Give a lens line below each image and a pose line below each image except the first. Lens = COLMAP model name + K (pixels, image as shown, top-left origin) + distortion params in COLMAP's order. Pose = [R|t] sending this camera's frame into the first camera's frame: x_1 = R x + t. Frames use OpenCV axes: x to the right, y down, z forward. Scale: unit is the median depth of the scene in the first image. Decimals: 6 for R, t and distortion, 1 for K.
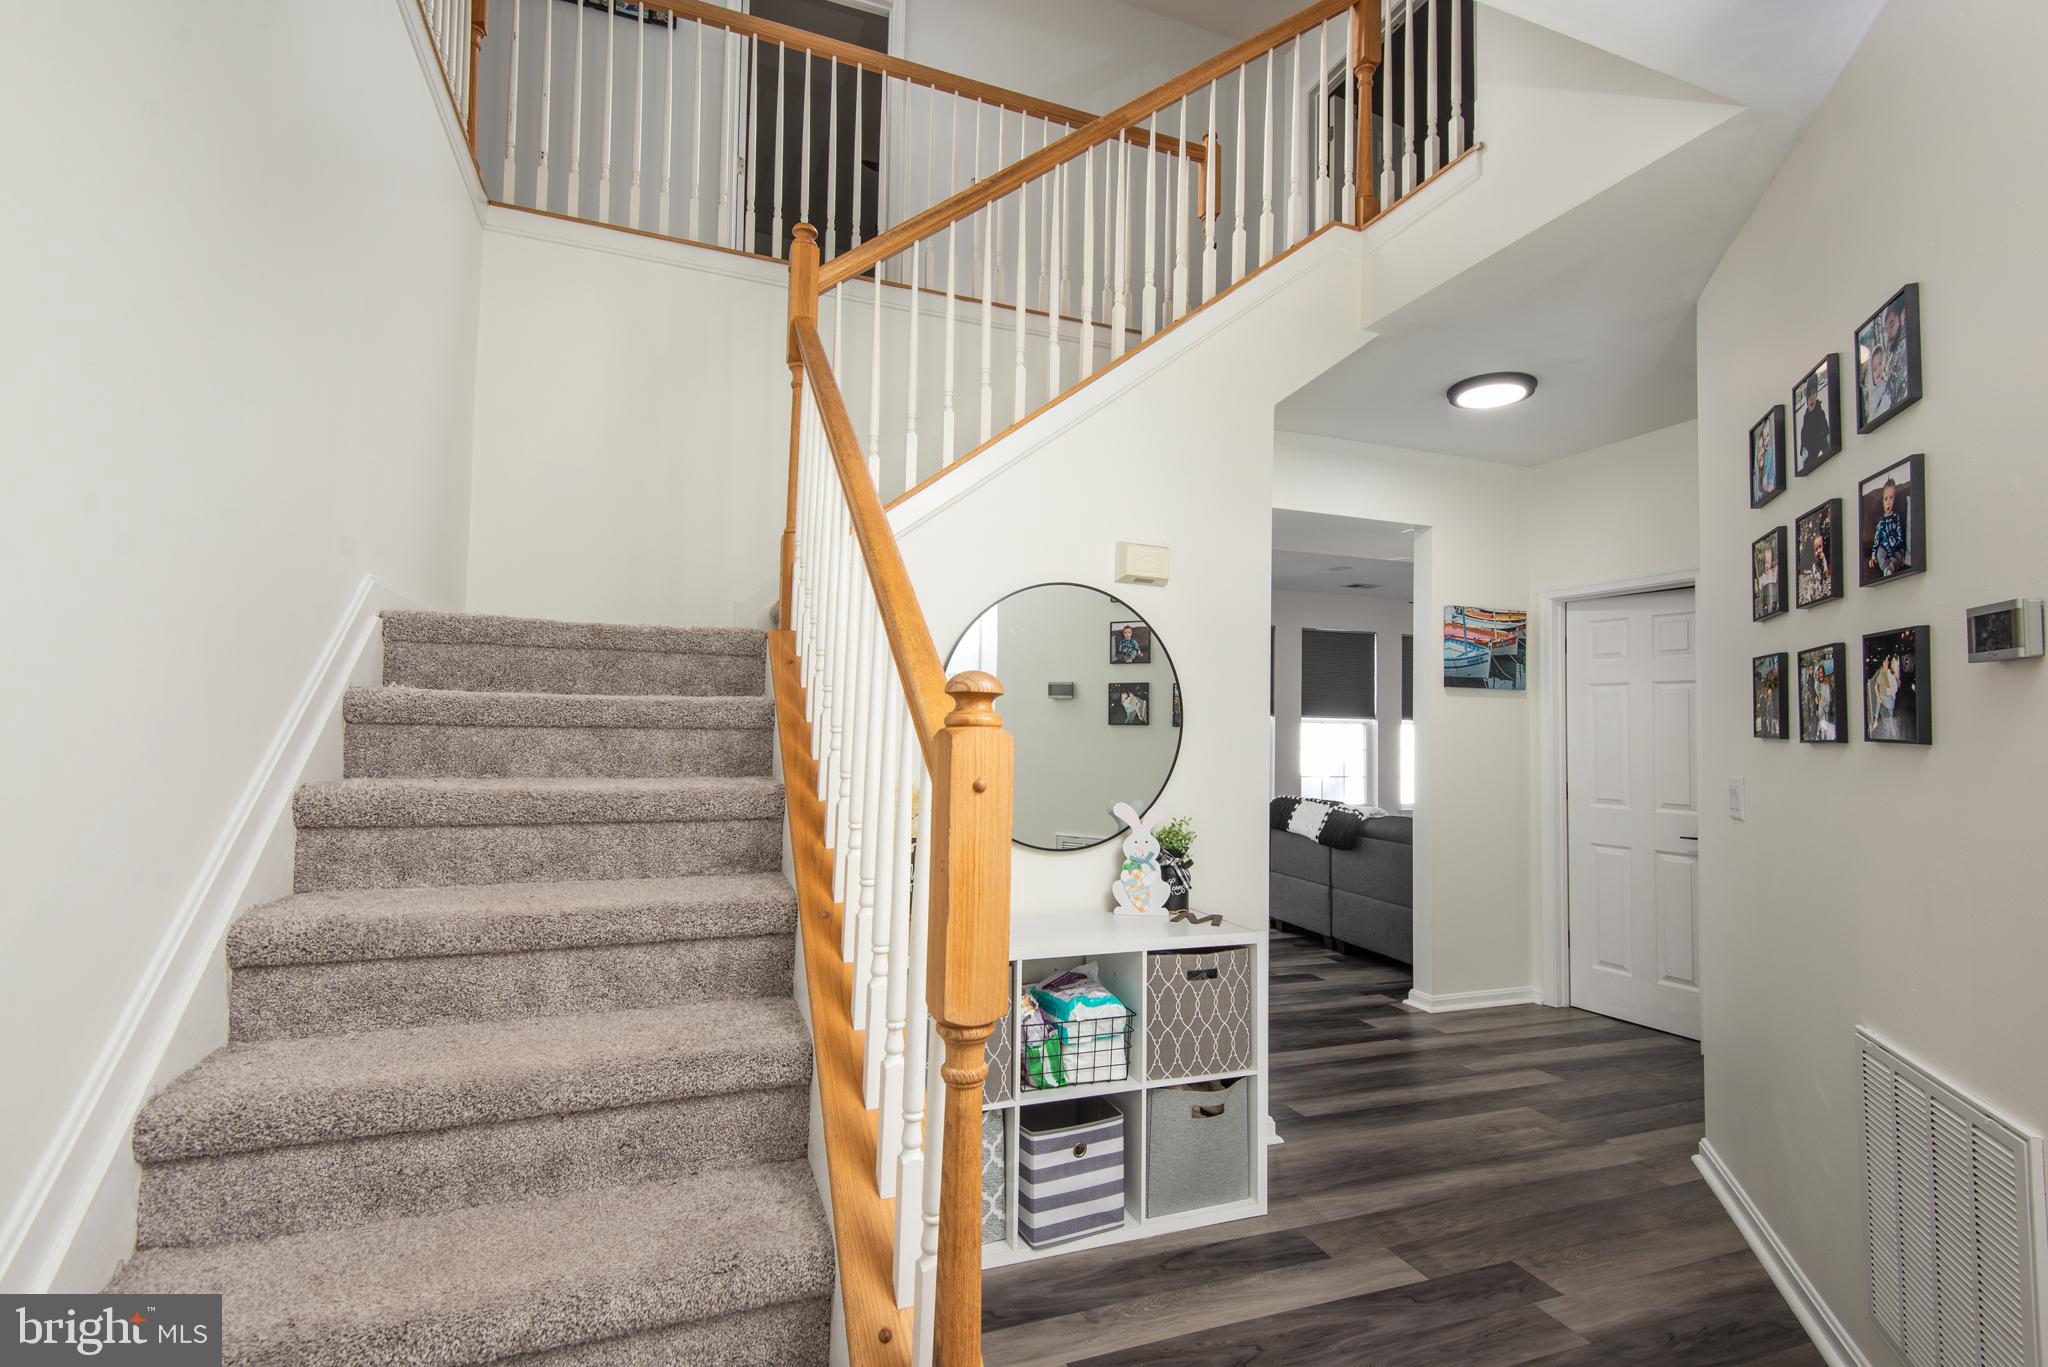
lens RADIAL K [[929.8, 0, 1021.8], [0, 929.8, 686.8], [0, 0, 1]] dist [0.016210, -0.010705]
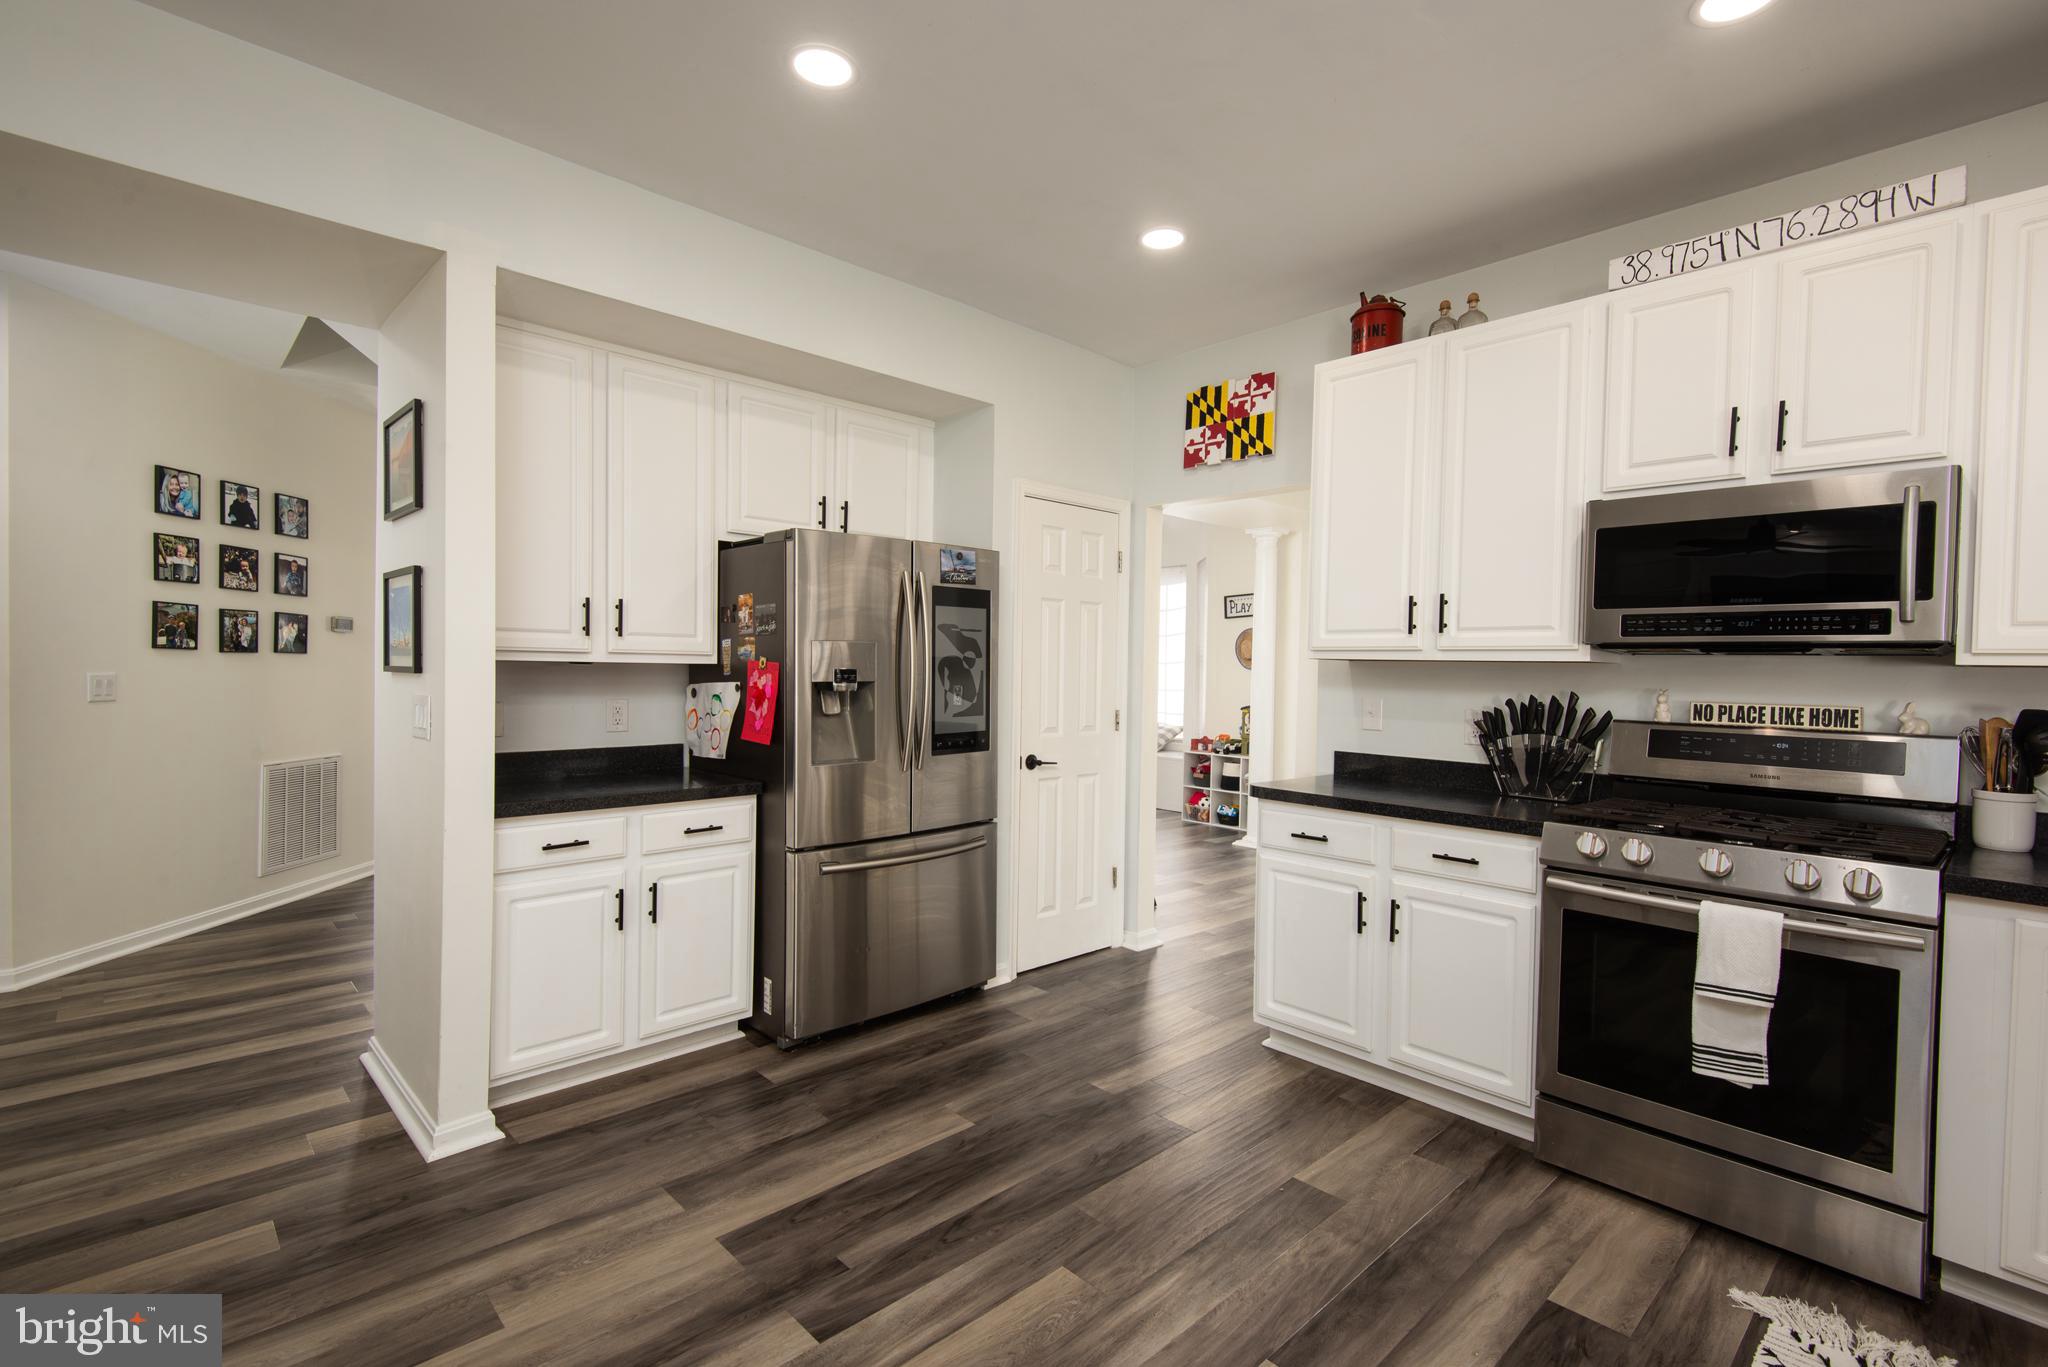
lens RADIAL K [[929.8, 0, 1022.2], [0, 929.8, 685.9], [0, 0, 1]] dist [0.016210, -0.010705]
pose [[-0.920062, -0.029275, -0.390678, -0.002403], [-0.019962, 0.999412, -0.027878, 0.105306], [0.391264, -0.017851, -0.920105, 2.427152]]
